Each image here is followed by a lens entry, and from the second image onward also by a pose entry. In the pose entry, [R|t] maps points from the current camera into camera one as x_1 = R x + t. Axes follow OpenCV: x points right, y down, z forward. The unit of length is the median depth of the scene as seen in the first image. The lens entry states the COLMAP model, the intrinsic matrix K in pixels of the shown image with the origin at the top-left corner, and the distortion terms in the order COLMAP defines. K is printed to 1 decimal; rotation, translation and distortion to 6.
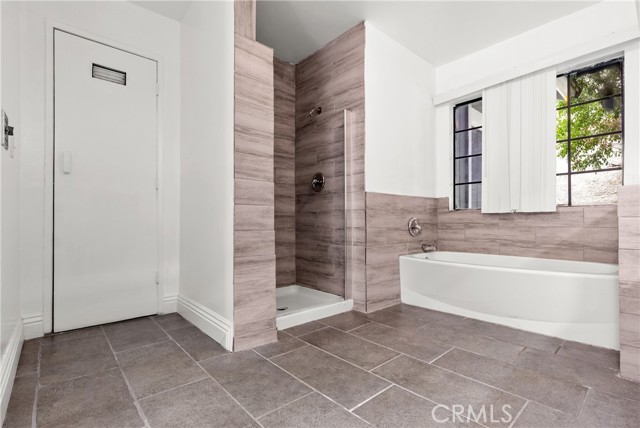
lens RADIAL K [[300.2, 0, 329.3], [0, 300.2, 220.3], [0, 0, 1]] dist [0.001592, -0.000999]
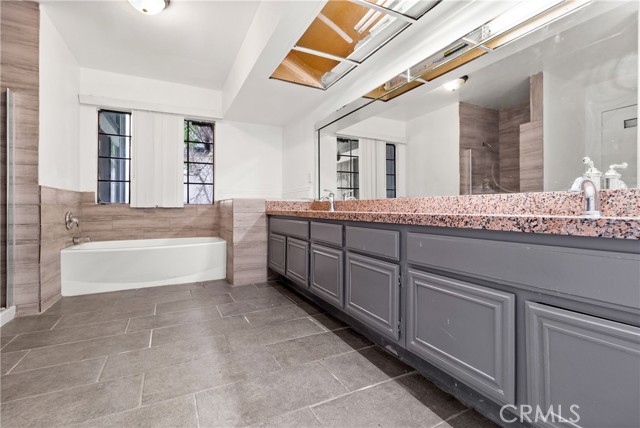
lens RADIAL K [[300.2, 0, 319.2], [0, 300.2, 210.2], [0, 0, 1]] dist [0.001592, -0.000999]
pose [[0.263343, -0.006397, 0.964681, -0.542912], [-0.003434, 0.999965, 0.007568, -0.026627], [-0.964696, -0.005306, 0.263312, -0.092649]]
